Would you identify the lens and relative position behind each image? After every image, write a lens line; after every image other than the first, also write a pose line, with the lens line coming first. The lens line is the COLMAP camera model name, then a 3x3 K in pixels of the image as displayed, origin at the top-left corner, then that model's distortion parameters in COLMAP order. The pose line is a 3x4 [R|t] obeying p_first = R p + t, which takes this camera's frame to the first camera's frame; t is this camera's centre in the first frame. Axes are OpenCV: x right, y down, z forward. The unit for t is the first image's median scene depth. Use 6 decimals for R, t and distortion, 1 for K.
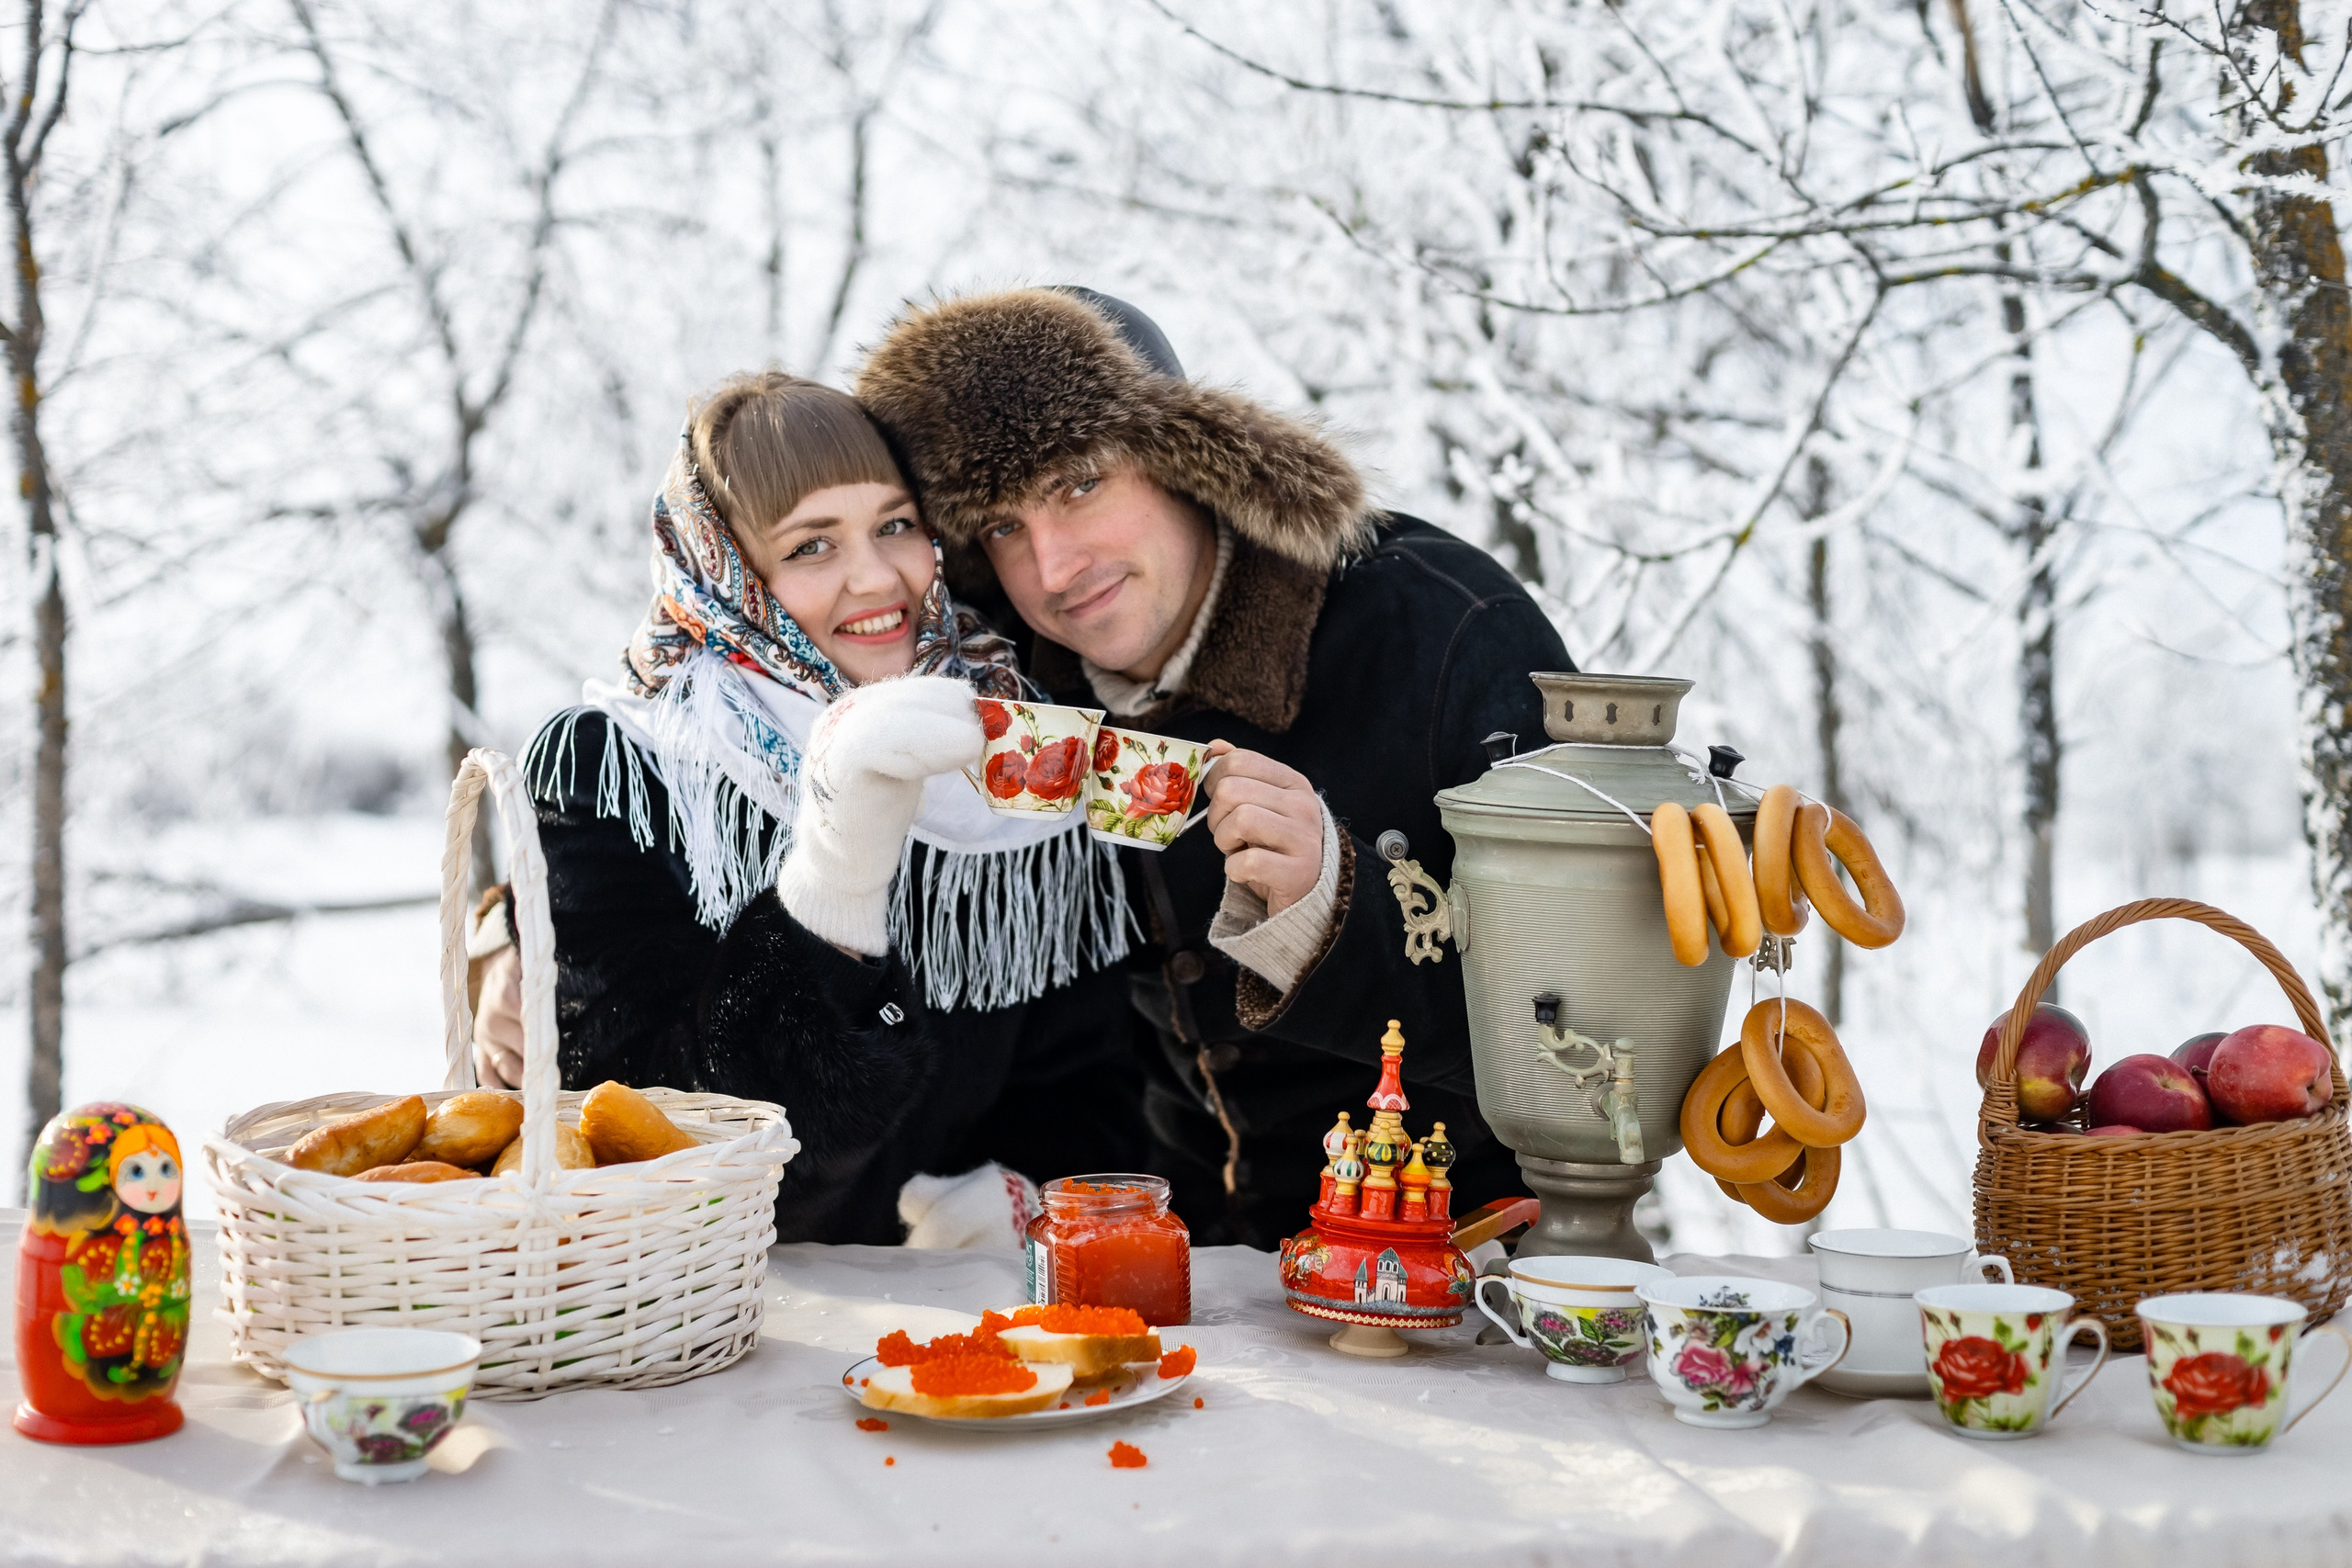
lens RADIAL K [[4154.0, 0, 1181.7], [0, 4154.0, 786.0], [0, 0, 1]] dist [-0.065168, 0.016394]
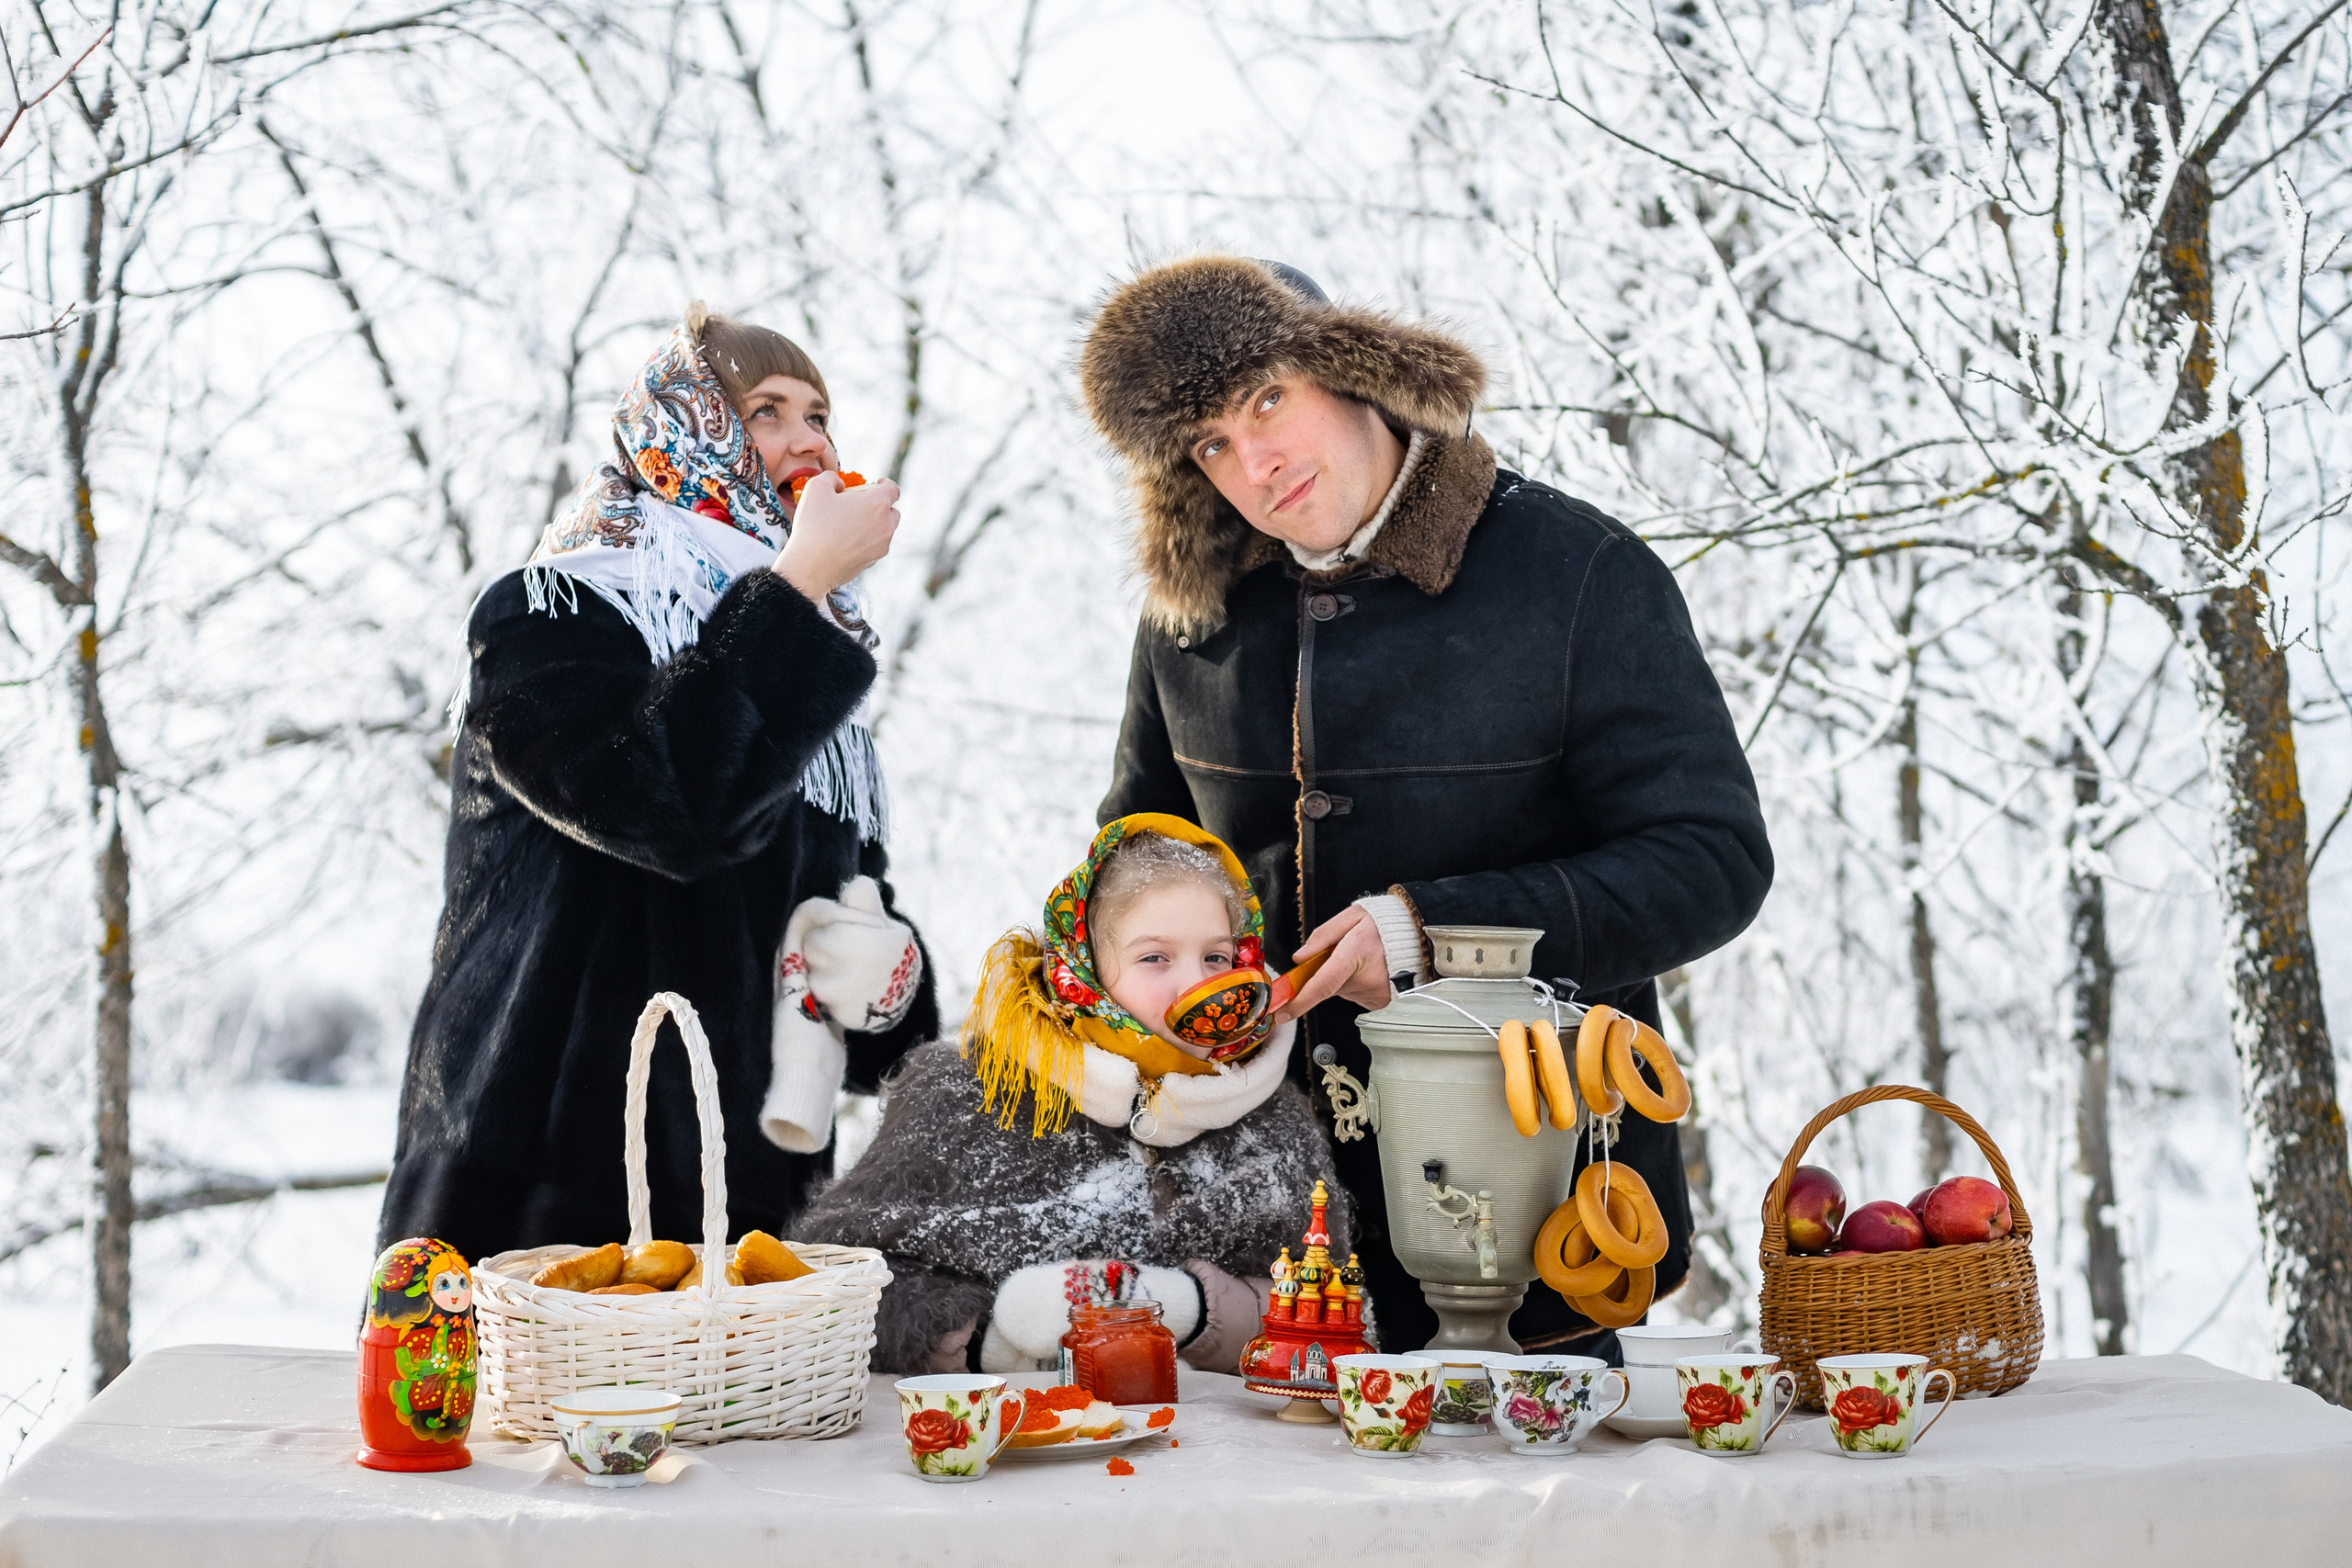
lens RADIAL K [[4154.0, 0, 1181.7], [0, 4154.0, 786.0], [0, 0, 1]] dist [-0.065168, 0.016394]
pose [[0.999751, -0.015853, -0.015678, 0.028705], [0.014929, 0.998238, -0.057436, 0.004086], [0.016561, 0.057187, 0.998226, -0.387969]]
